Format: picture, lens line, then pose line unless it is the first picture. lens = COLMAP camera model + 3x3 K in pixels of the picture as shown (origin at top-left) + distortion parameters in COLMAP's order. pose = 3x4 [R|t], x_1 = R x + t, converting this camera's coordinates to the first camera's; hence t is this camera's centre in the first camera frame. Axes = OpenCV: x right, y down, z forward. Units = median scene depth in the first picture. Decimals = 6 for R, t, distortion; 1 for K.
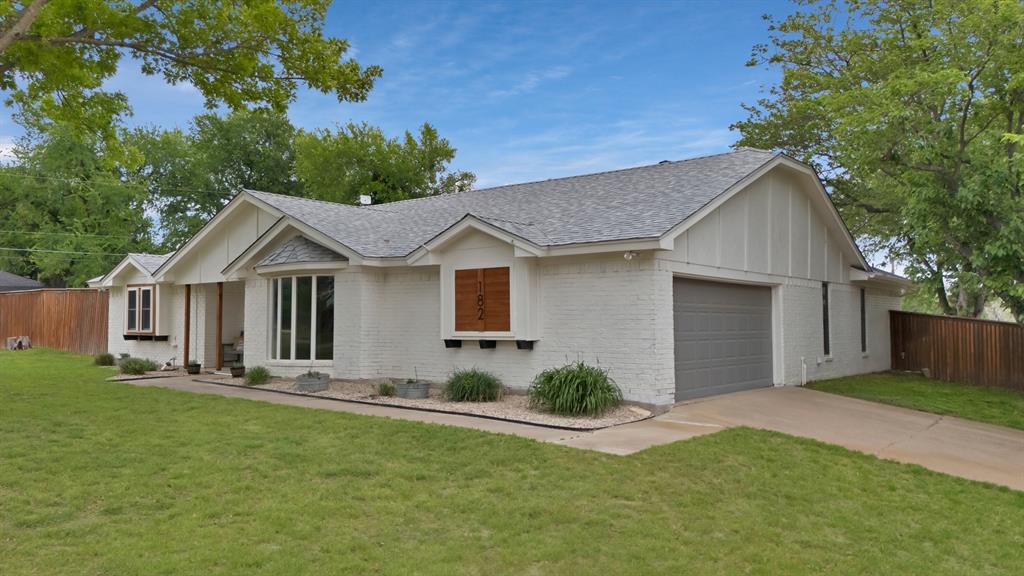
lens RADIAL K [[740.3, 0, 528.0], [0, 740.3, 287.3], [0, 0, 1]] dist [0.061036, -0.044822]
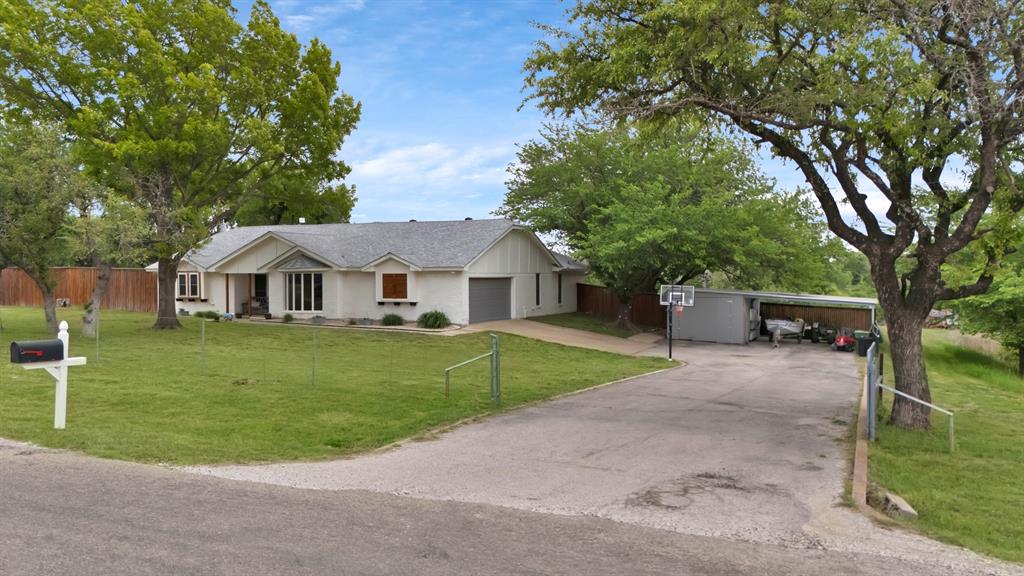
lens RADIAL K [[740.3, 0, 528.0], [0, 740.3, 287.3], [0, 0, 1]] dist [0.061036, -0.044822]
pose [[0.970477, -0.004945, 0.241141, -0.208600], [-0.011501, 0.997704, 0.066747, -0.138186], [-0.240918, -0.067550, 0.968192, -1.407639]]
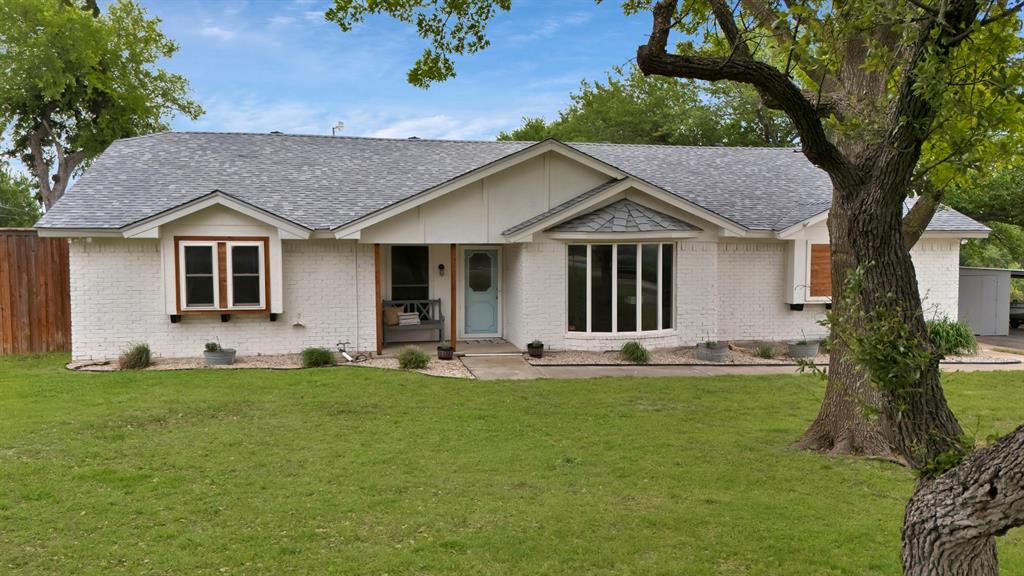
lens RADIAL K [[740.3, 0, 528.0], [0, 740.3, 287.3], [0, 0, 1]] dist [0.061036, -0.044822]
pose [[0.680656, -0.033427, 0.731840, -1.152442], [-0.034613, 0.996376, 0.077701, -0.028416], [-0.731785, -0.078219, 0.677032, 0.503545]]
